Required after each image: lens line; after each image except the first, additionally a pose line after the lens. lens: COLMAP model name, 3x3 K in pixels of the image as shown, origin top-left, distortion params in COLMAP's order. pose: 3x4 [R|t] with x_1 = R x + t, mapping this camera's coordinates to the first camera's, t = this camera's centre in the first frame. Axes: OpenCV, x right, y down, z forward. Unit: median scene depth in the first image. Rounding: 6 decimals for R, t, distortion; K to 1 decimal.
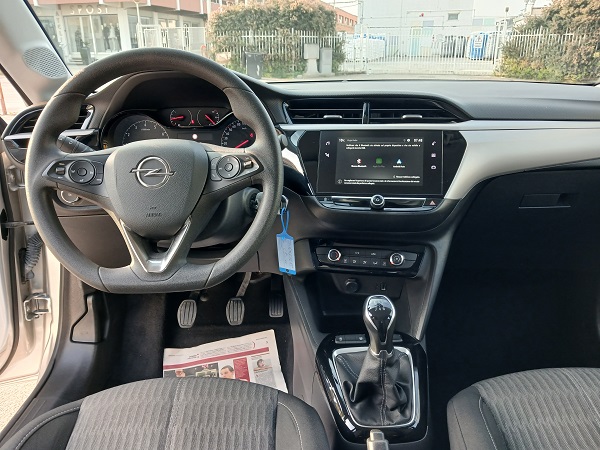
lens RADIAL K [[469.5, 0, 293.4], [0, 469.5, 230.5], [0, 0, 1]] dist [0.005040, -0.009907]
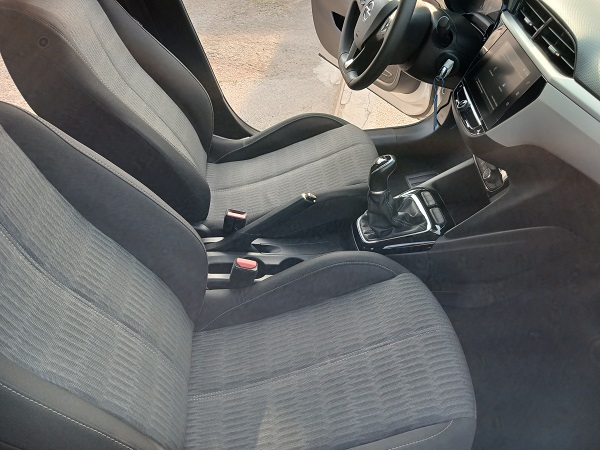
lens RADIAL K [[474.3, 0, 304.0], [0, 474.3, 226.4], [0, 0, 1]] dist [0.023090, -0.015890]
pose [[0.094051, 0.659886, -0.745456, 0.830533], [-0.291691, 0.734181, 0.613103, -0.307207], [0.951877, 0.159780, 0.261533, 0.261874]]
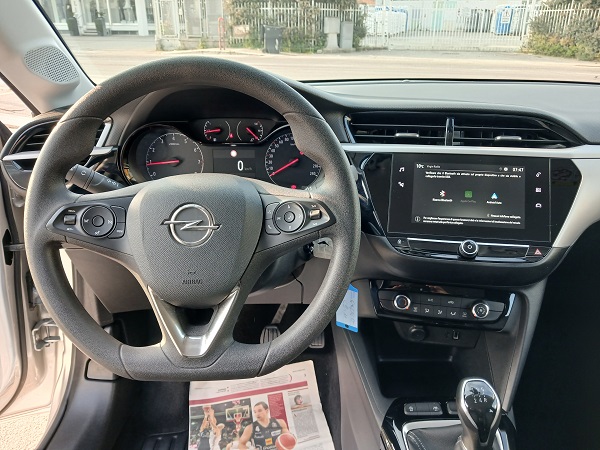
lens RADIAL K [[471.0, 0, 300.0], [0, 471.0, 225.0], [0, 0, 1]] dist [-0.000824, -0.004442]
pose [[0.999751, 0.015585, -0.015952, -0.064085], [-0.014923, 0.999056, 0.040801, -0.090377], [0.016573, -0.040553, 0.999040, 0.140764]]
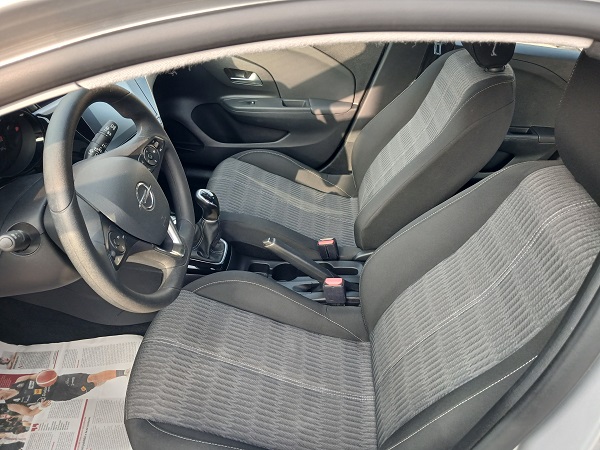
lens RADIAL K [[469.5, 0, 293.4], [0, 469.5, 230.5], [0, 0, 1]] dist [0.005040, -0.009907]
pose [[0.070102, -0.585301, 0.807780, -0.689447], [0.228274, 0.797697, 0.558185, -0.338162], [-0.971070, 0.145266, 0.189529, 0.259141]]
